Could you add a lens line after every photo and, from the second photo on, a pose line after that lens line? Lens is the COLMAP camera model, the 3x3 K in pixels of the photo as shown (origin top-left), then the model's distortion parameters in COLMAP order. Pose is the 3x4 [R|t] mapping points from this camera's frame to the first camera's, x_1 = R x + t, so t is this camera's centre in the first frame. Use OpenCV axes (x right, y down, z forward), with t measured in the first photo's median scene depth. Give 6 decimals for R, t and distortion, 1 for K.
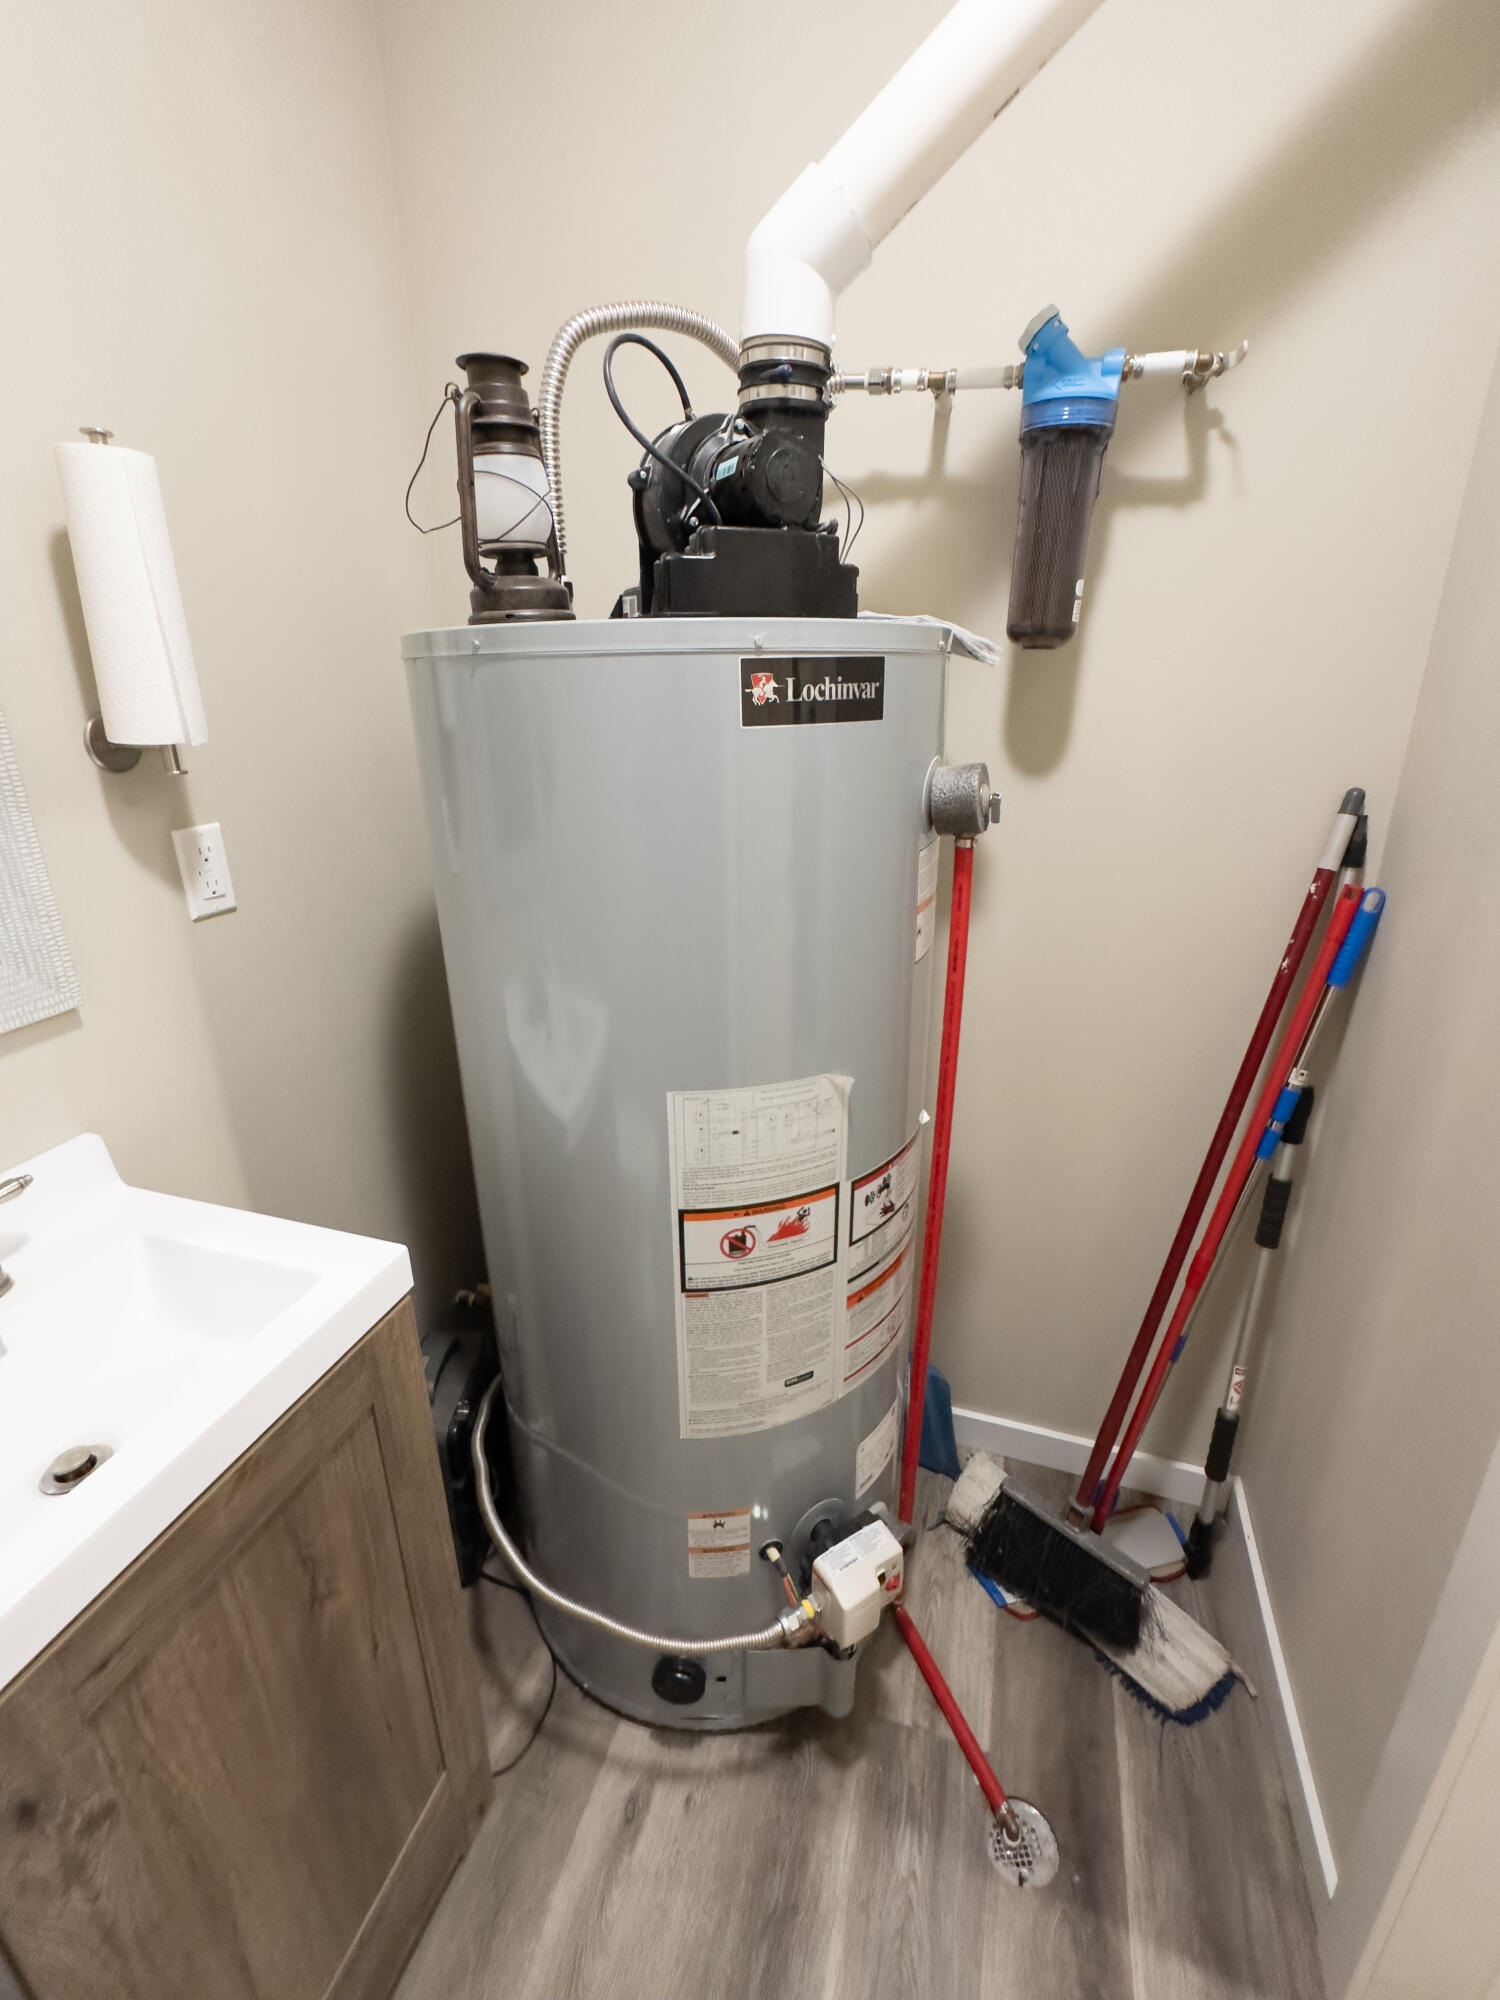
lens RADIAL K [[871.3, 0, 748.3], [0, 871.3, 993.0], [0, 0, 1]] dist [-0.000105, 0.000394]
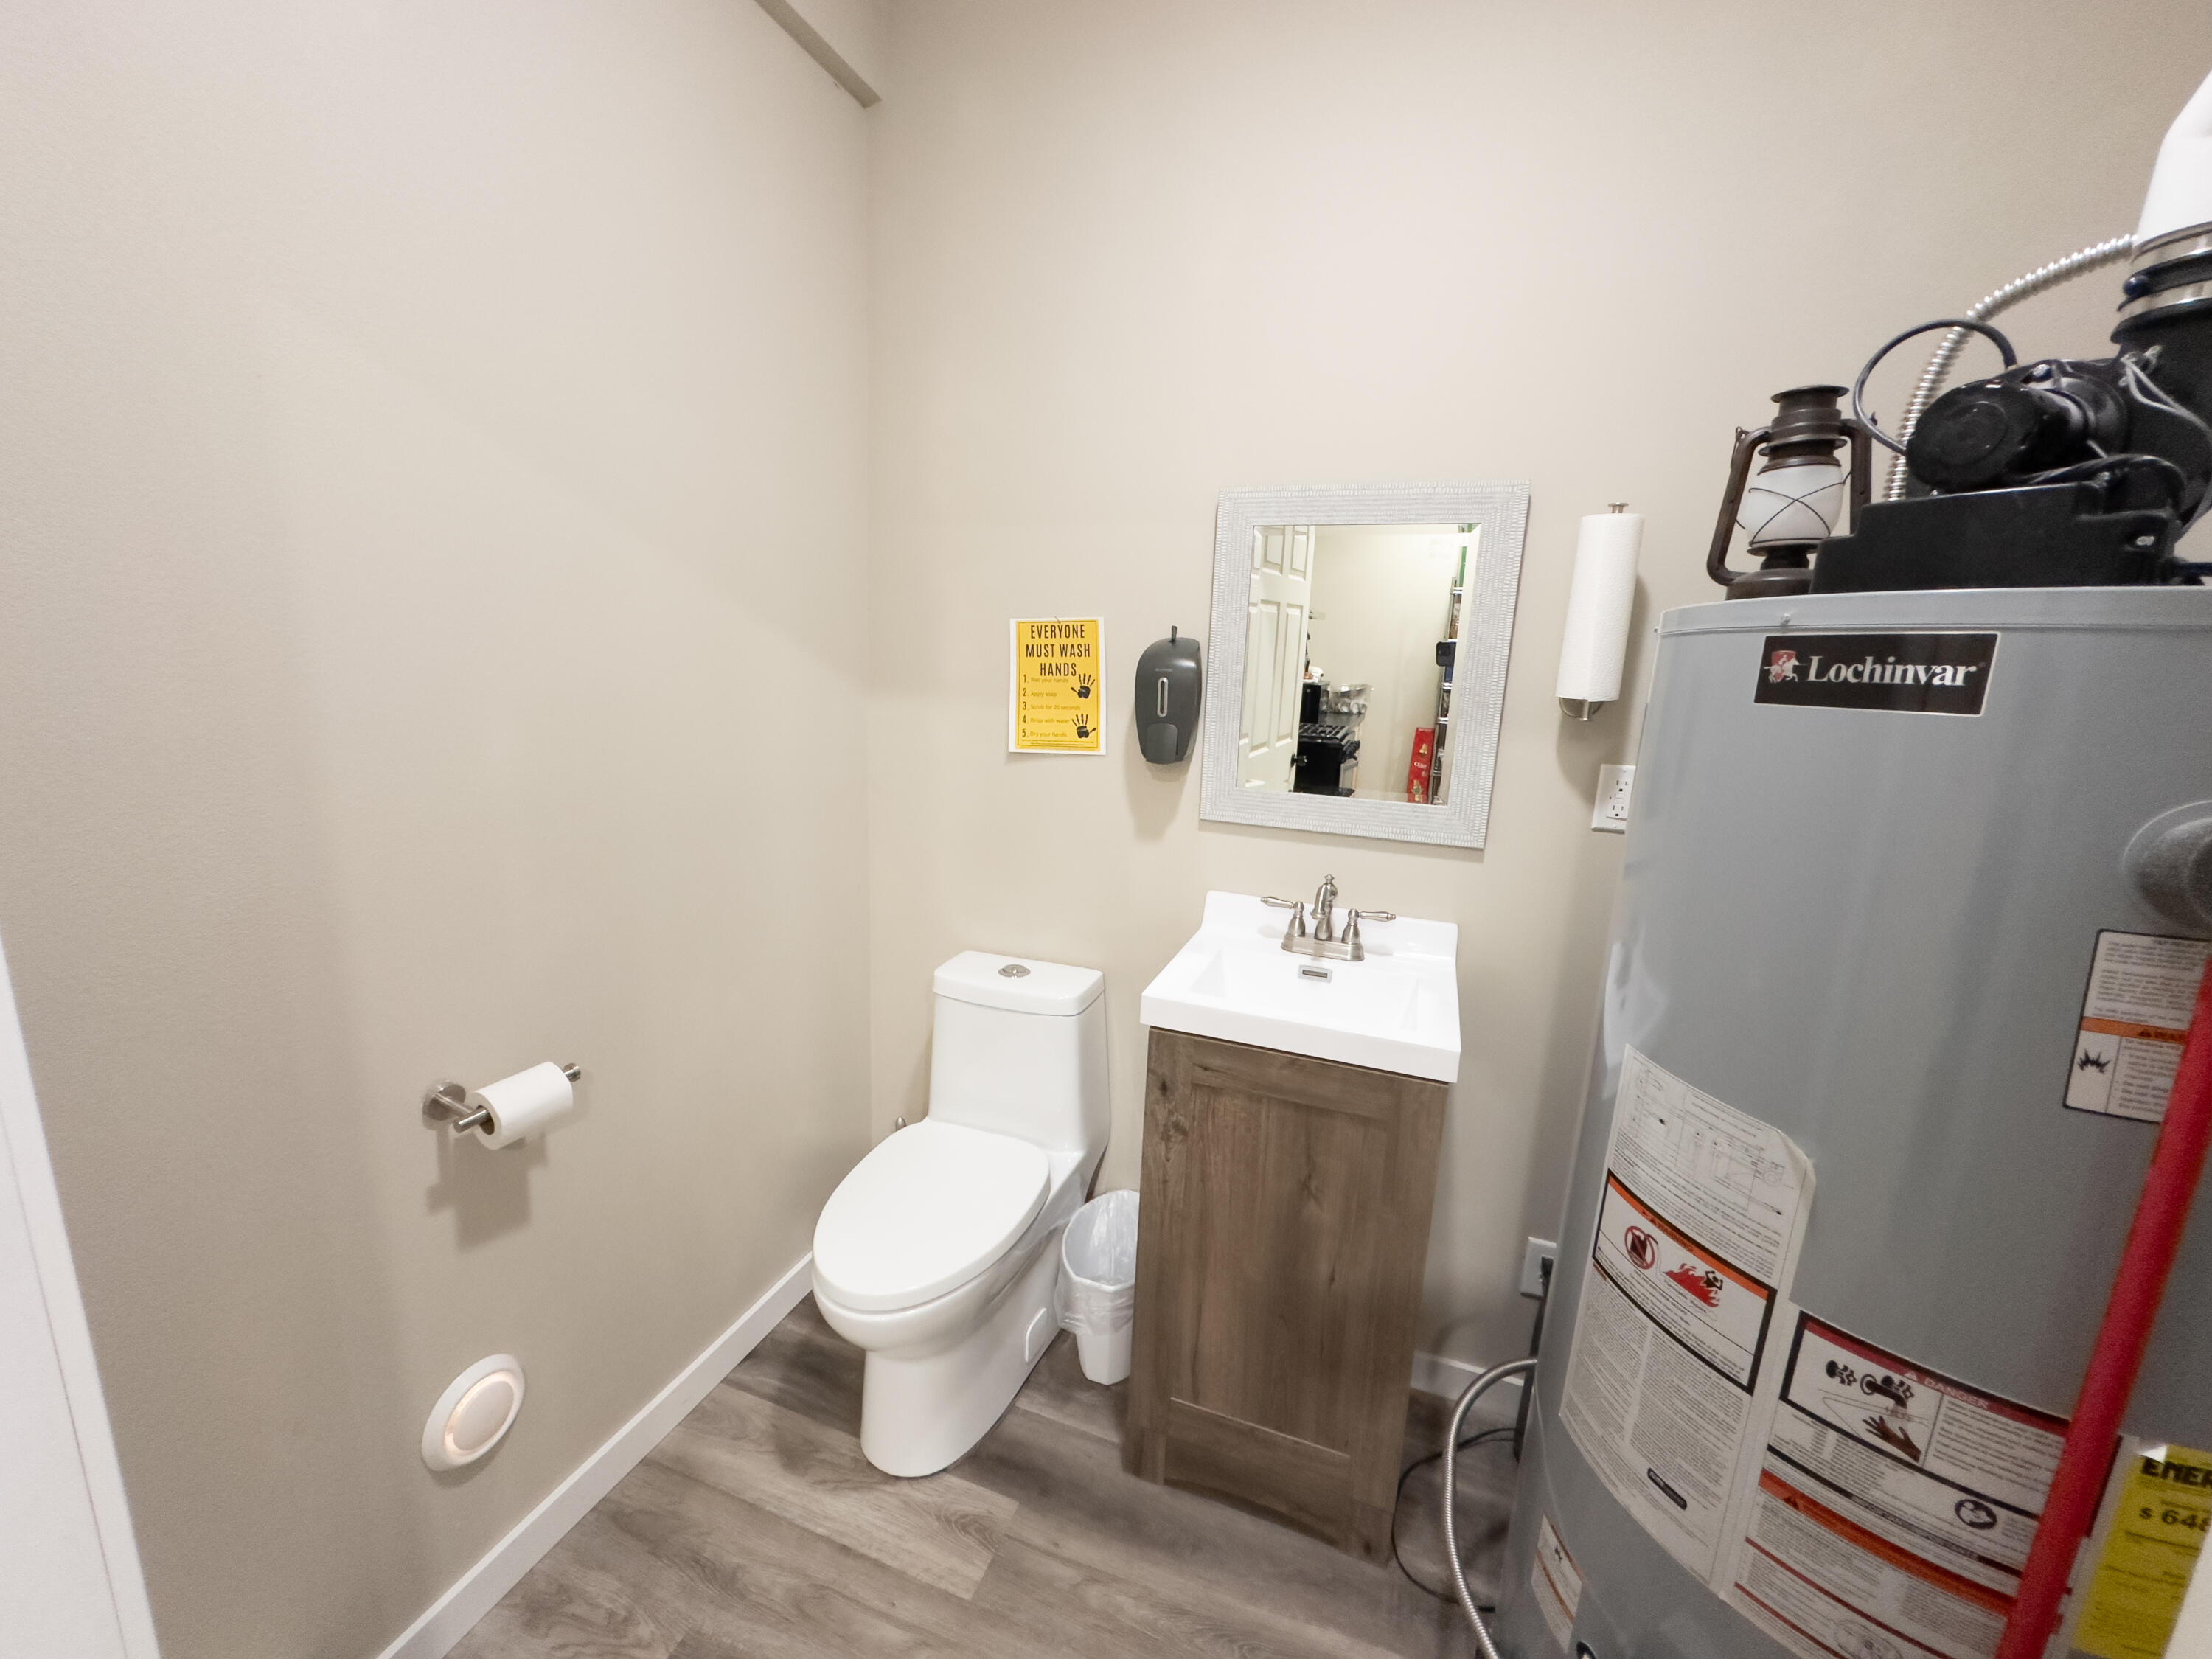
lens RADIAL K [[879.7, 0, 1103.4], [0, 879.7, 825.8], [0, 0, 1]] dist [0.000484, 0.000183]
pose [[-0.046530, 0.198573, -0.978981, 0.960826], [-0.380544, 0.902616, 0.201170, -0.096502], [0.923591, 0.381906, 0.033567, 0.326157]]
